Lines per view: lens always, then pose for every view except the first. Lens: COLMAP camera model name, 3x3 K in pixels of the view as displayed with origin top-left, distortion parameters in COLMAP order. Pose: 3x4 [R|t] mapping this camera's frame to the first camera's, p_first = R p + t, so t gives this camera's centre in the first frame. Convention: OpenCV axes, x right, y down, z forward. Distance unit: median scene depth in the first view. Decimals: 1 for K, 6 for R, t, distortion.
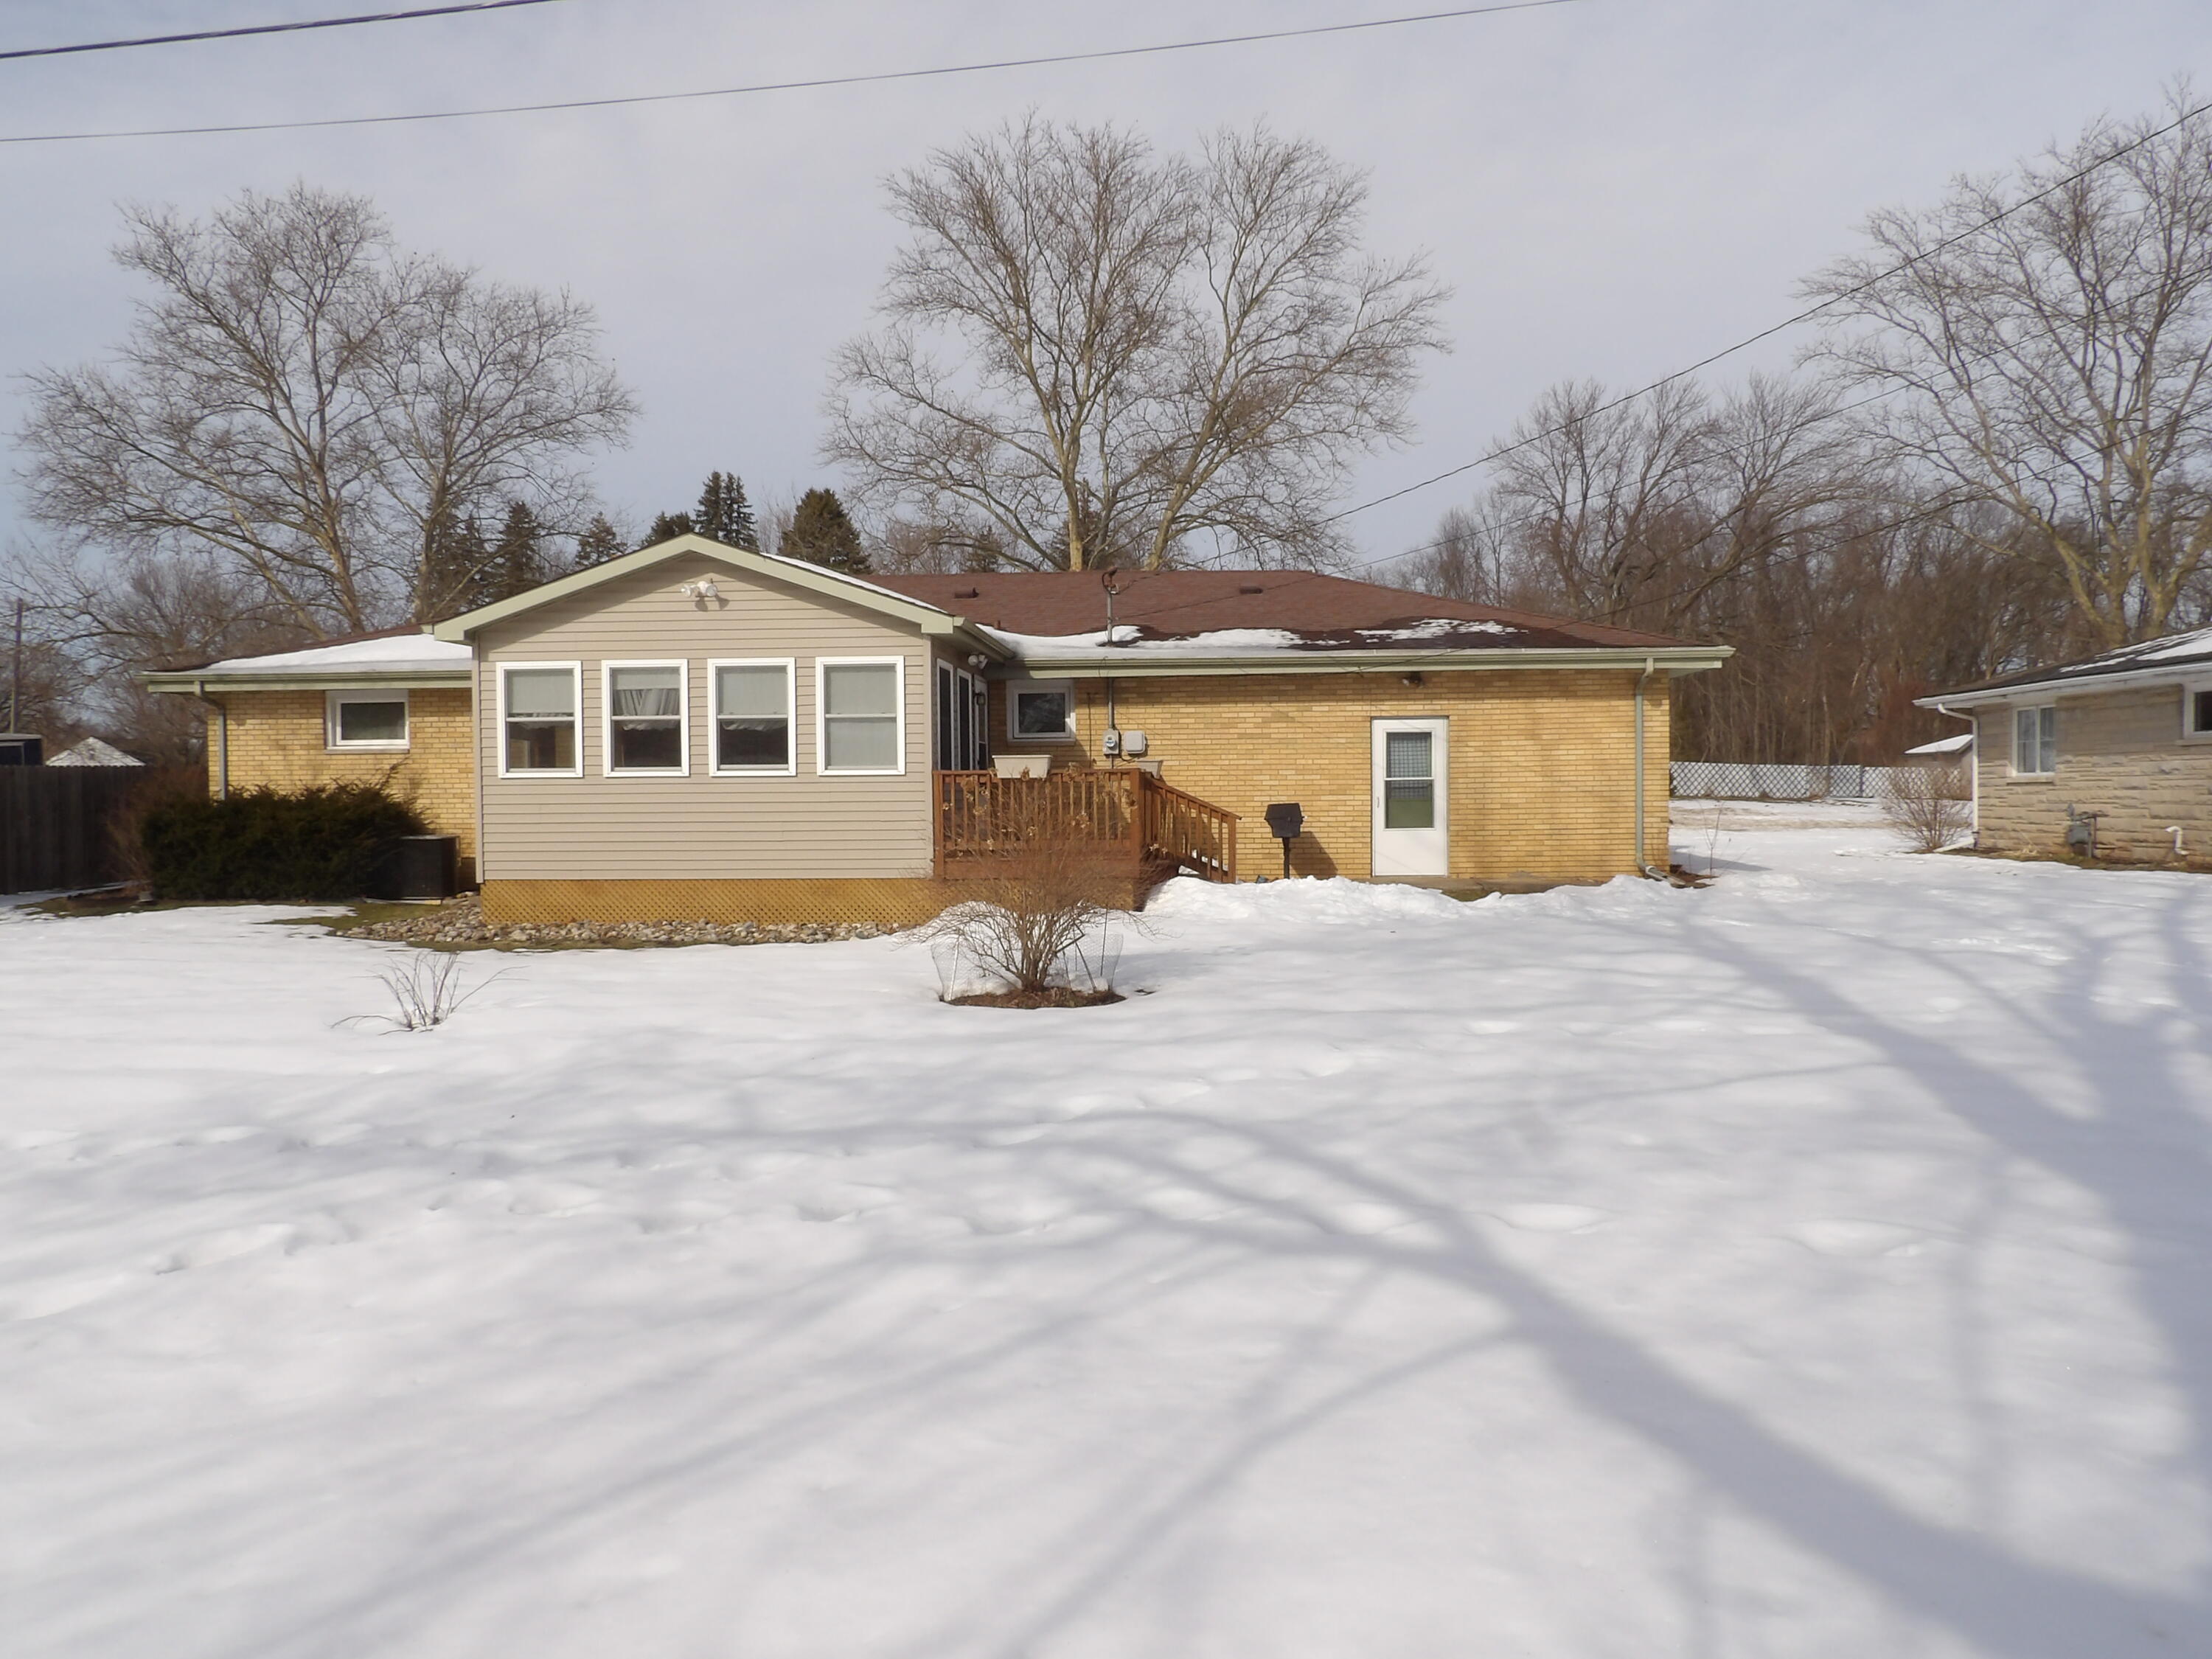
lens RADIAL K [[1584.5, 0, 1091.8], [0, 1584.5, 828.6], [0, 0, 1]] dist [-0.006764, 0.004214]
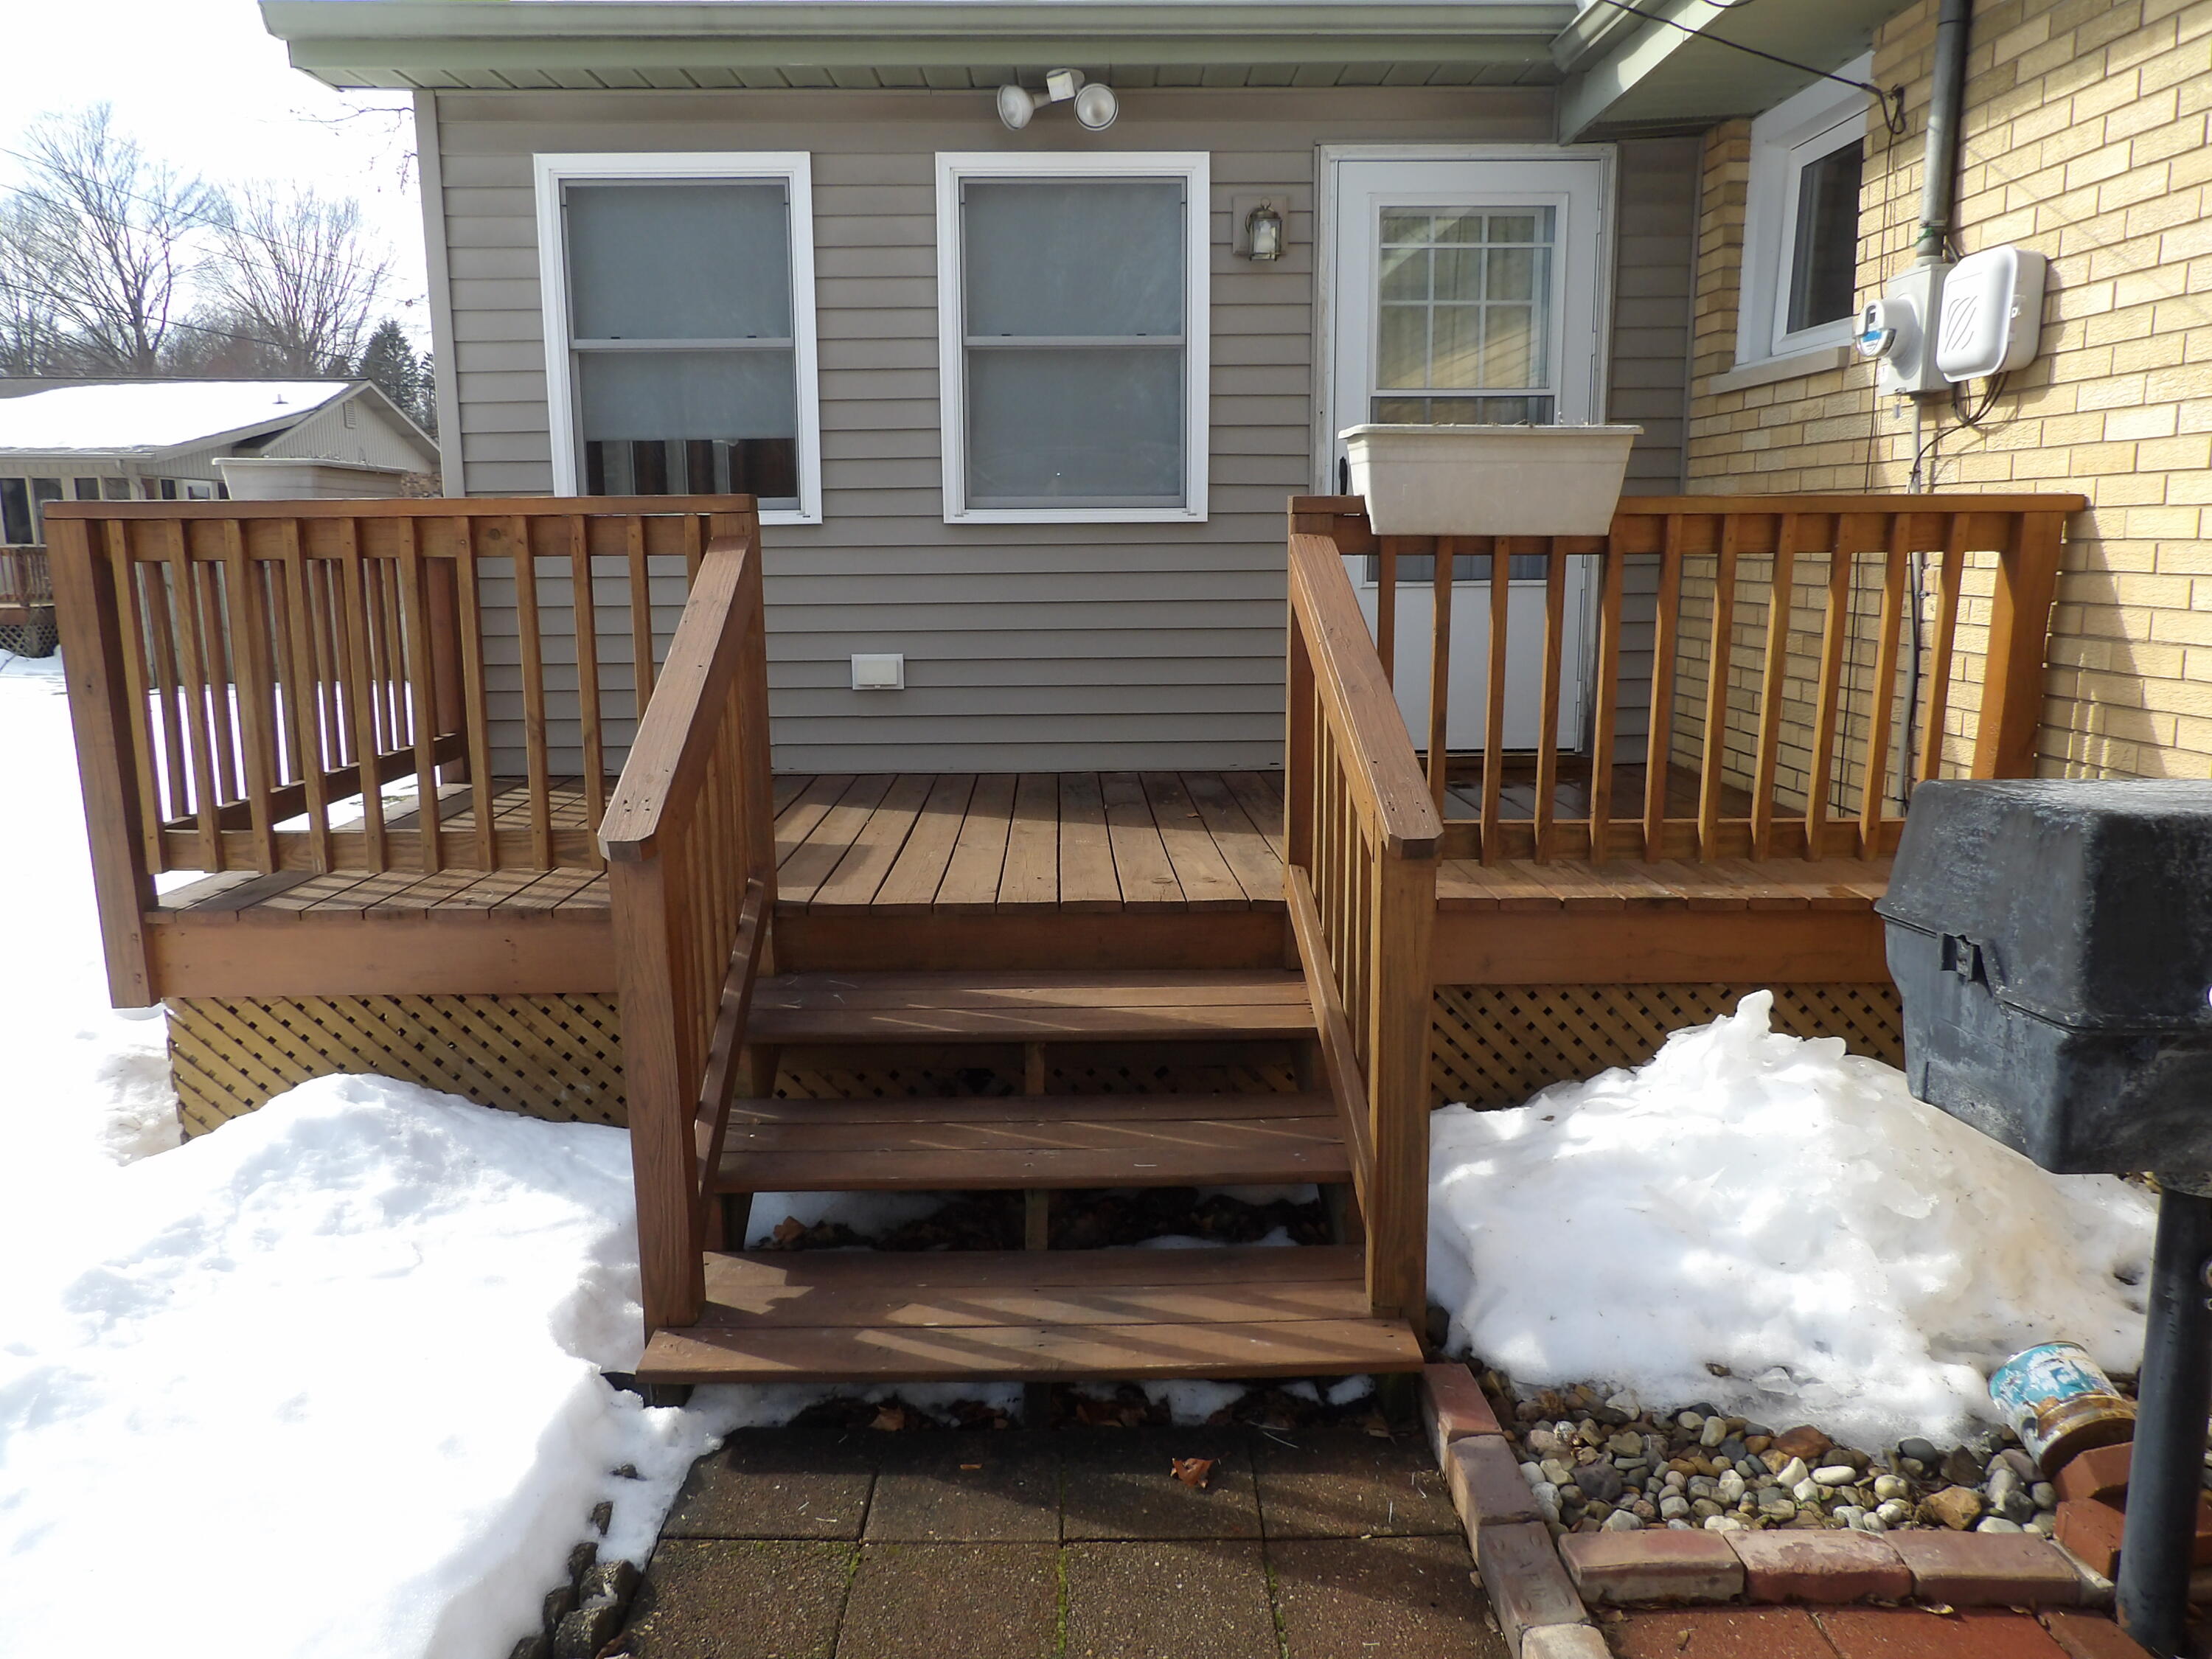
lens RADIAL K [[1590.8, 0, 1111.9], [0, 1590.8, 817.6], [0, 0, 1]] dist [-0.022432, 0.031007]
pose [[0.082400, 0.180017, -0.980206, 0.203664], [-0.017784, 0.983660, 0.179156, -0.029596], [0.996441, 0.002670, 0.084255, 0.893059]]
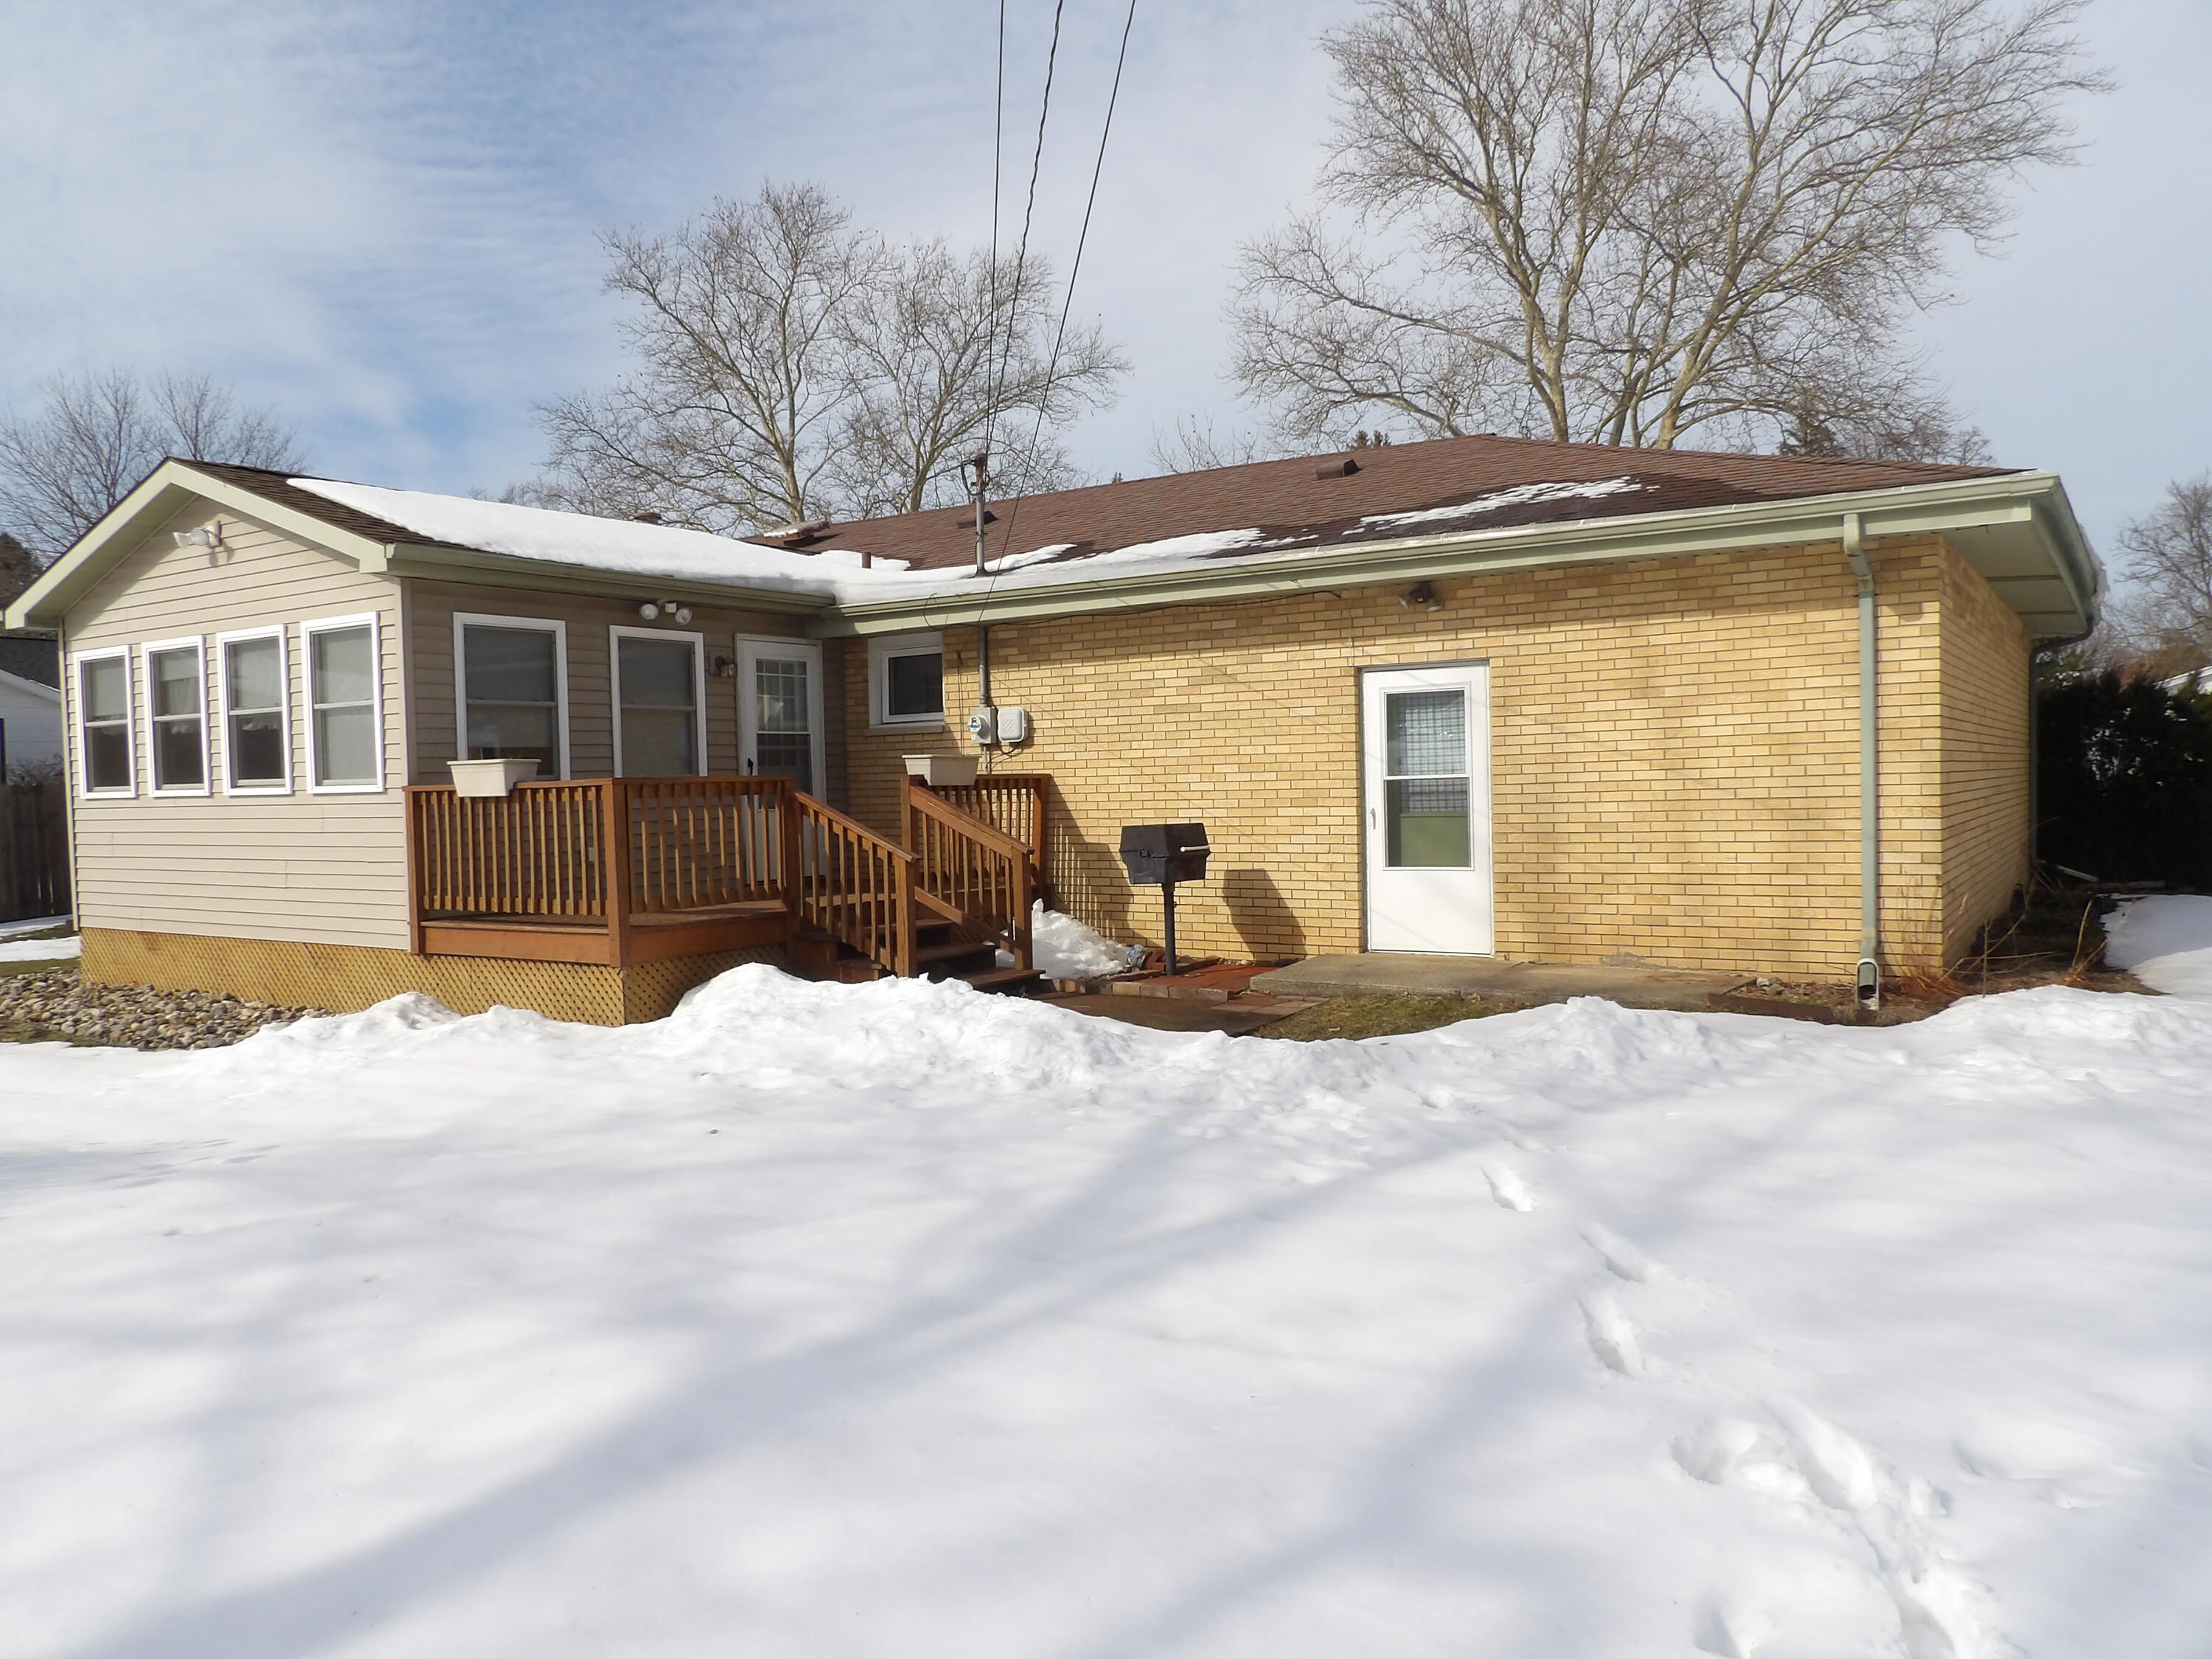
lens RADIAL K [[1590.8, 0, 1111.9], [0, 1590.8, 817.6], [0, 0, 1]] dist [-0.022432, 0.031007]
pose [[0.868357, -0.000059, -0.495939, 0.380151], [0.003510, 0.999976, 0.006027, -0.021207], [0.495927, -0.006974, 0.868336, 0.468204]]
